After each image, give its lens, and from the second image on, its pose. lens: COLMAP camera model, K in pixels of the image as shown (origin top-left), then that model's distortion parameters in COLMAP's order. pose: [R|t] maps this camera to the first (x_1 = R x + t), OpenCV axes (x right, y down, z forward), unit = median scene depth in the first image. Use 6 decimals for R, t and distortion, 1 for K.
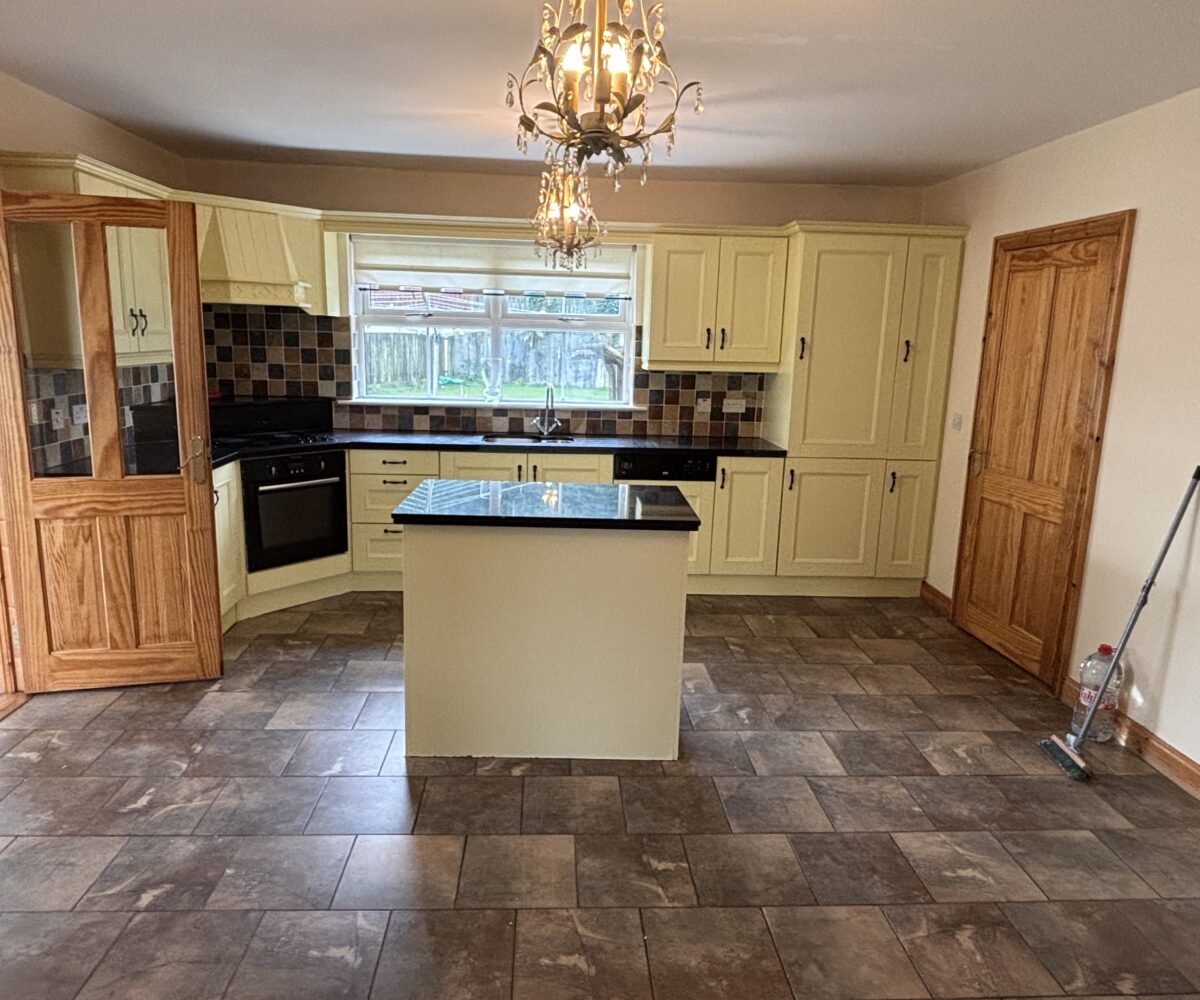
lens RADIAL K [[813.6, 0, 599.5], [0, 813.6, 495.8], [0, 0, 1]] dist [0.031695, -0.036219]
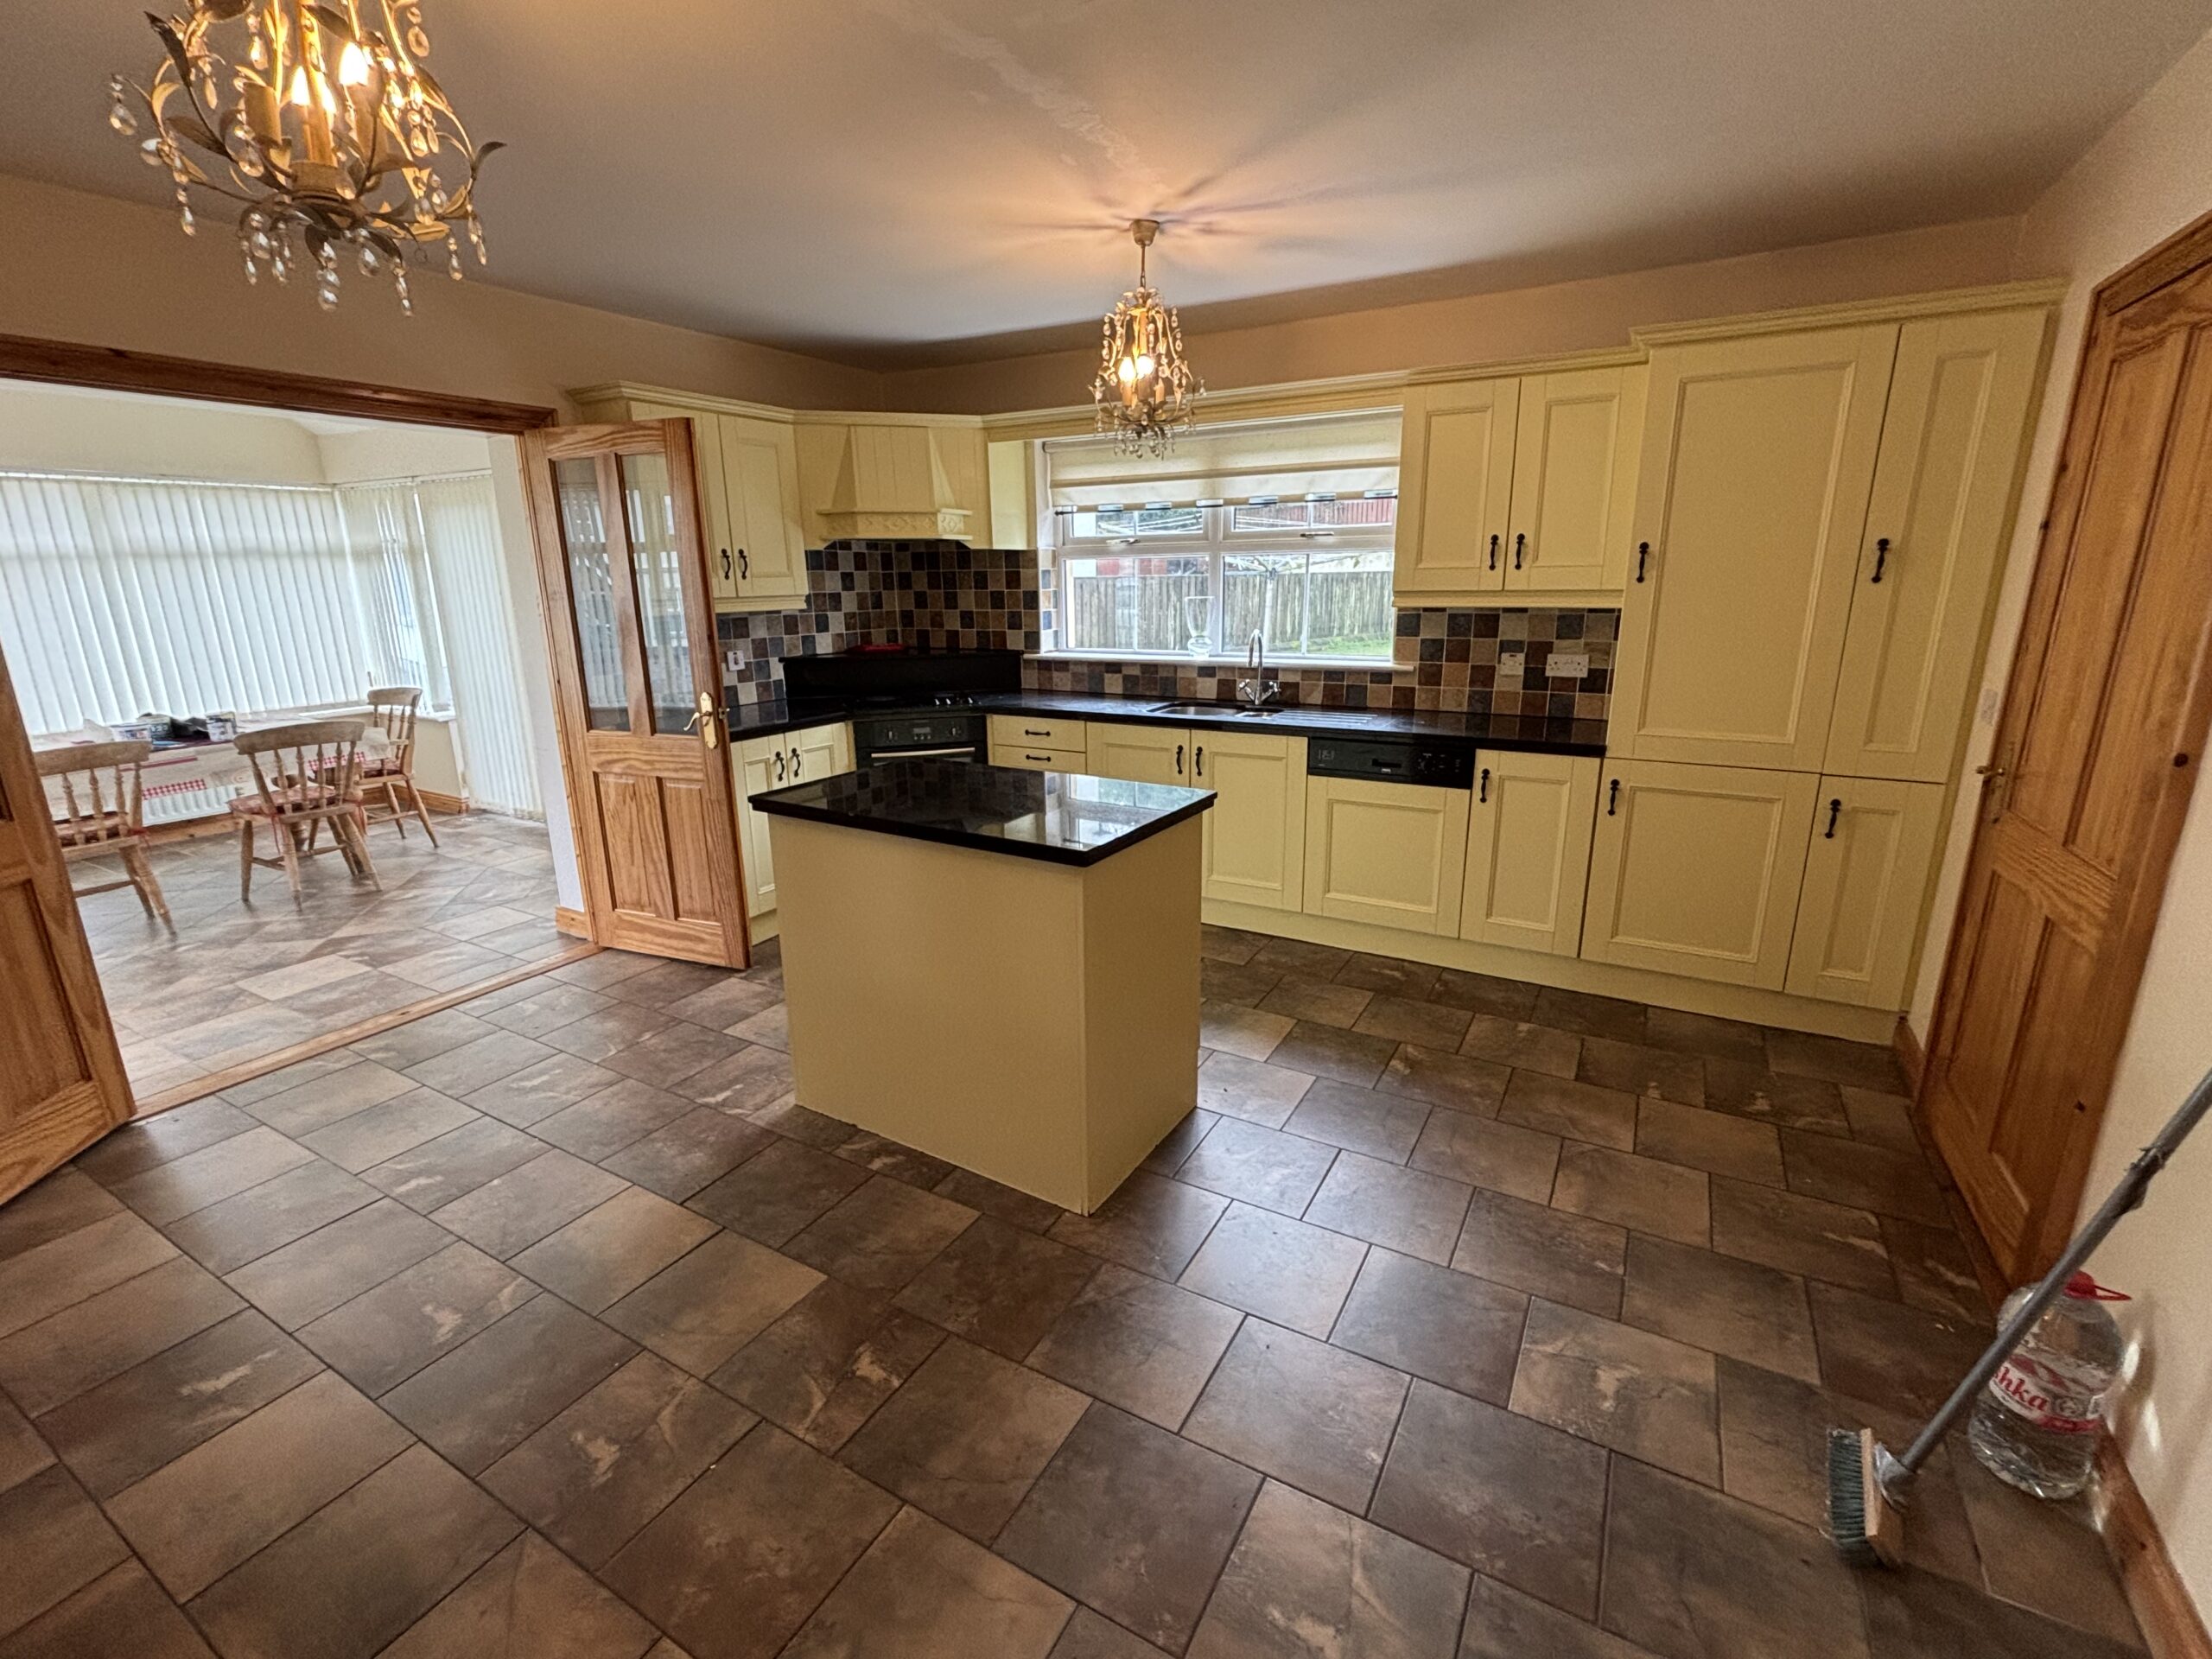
lens RADIAL K [[976.8, 0, 1104.7], [0, 976.8, 831.8], [0, 0, 1]] dist [-0.005166, 0.000277]
pose [[0.835414, 0.102725, -0.539937, 0.310356], [-0.070319, 0.994282, 0.080364, -0.025753], [0.545105, -0.029169, 0.837860, 0.235378]]
